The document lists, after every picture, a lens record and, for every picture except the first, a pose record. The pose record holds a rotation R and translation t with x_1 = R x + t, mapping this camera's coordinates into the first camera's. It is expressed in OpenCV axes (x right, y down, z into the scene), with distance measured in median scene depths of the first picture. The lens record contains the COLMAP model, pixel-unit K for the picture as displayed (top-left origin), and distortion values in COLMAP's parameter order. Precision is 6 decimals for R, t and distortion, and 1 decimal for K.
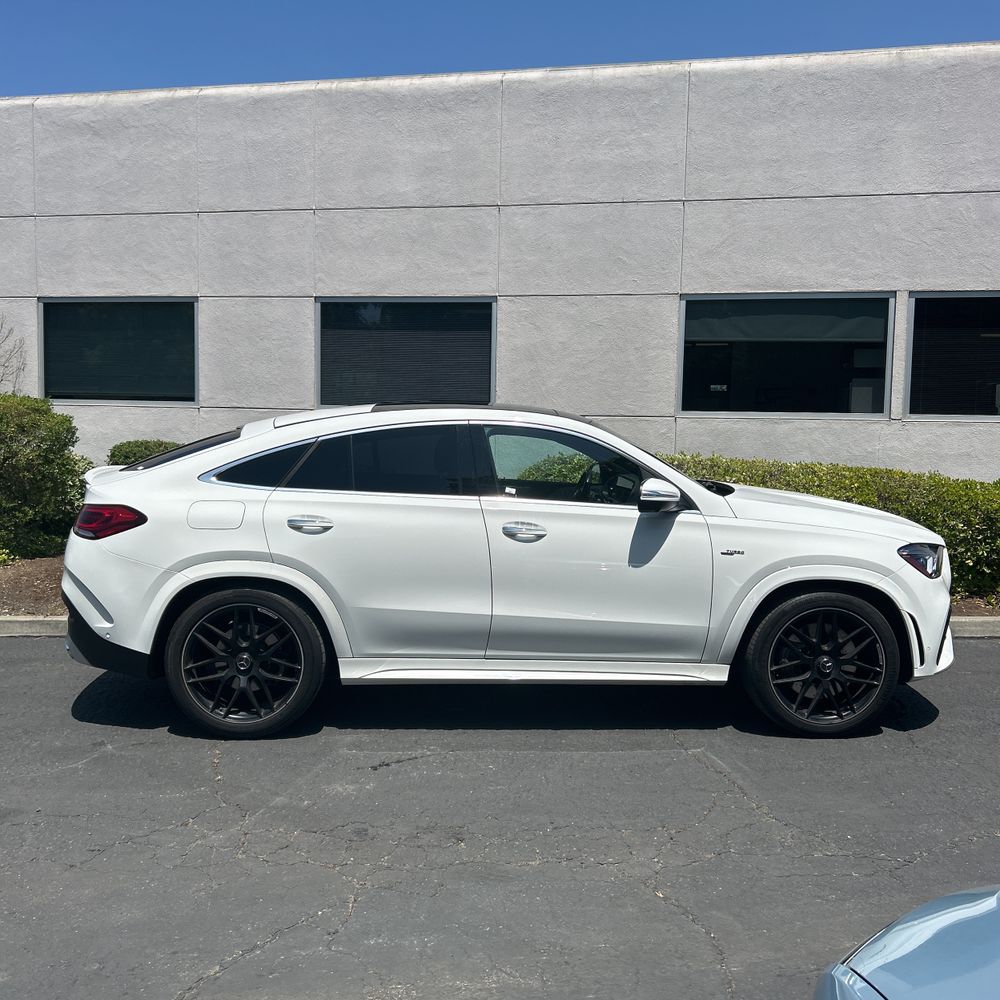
lens RADIAL K [[1009.1, 0, 495.3], [0, 1009.1, 481.5], [0, 0, 1]] dist [0.019651, 0.000000]
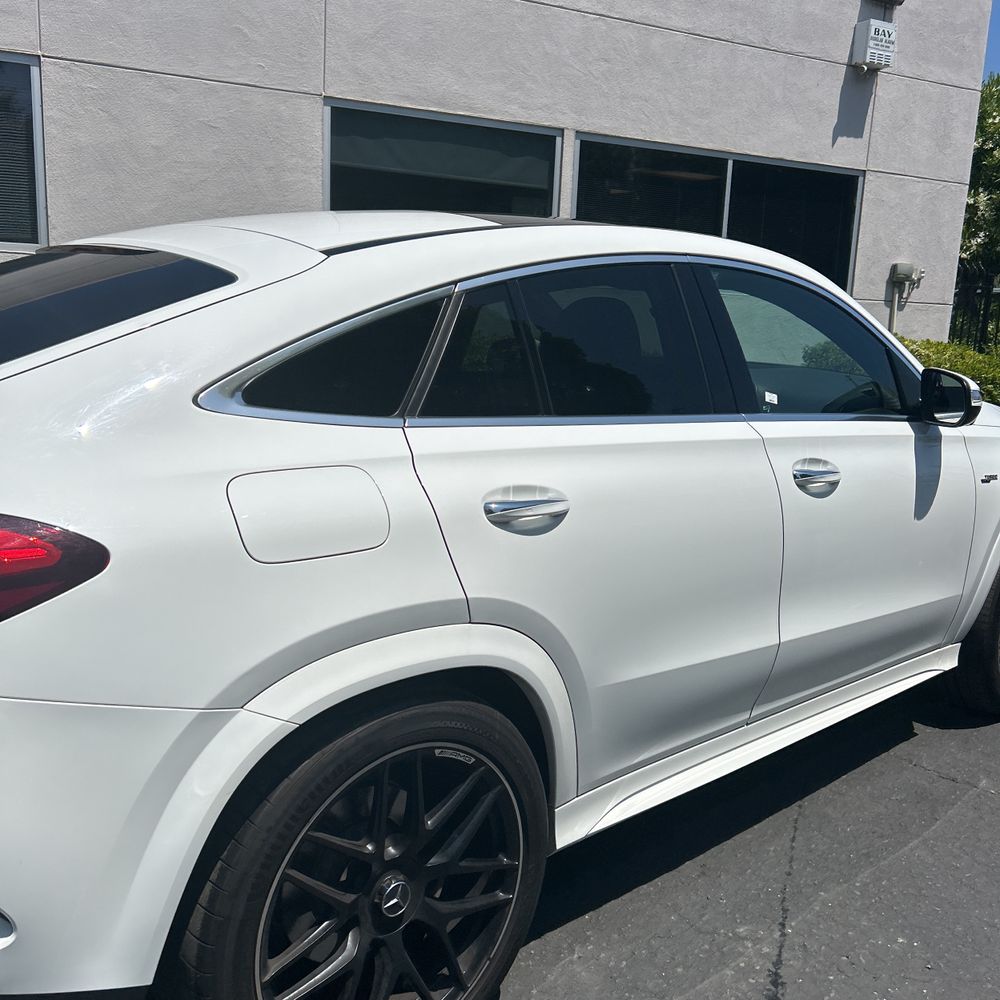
lens RADIAL K [[1009.1, 0, 492.2], [0, 1009.1, 495.6], [0, 0, 1]] dist [0.019651, 0.000000]
pose [[0.775714, -0.103878, 0.622477, -0.423205], [0.012039, 0.988616, 0.149976, -0.021051], [-0.630970, -0.108844, 0.768134, 0.687137]]
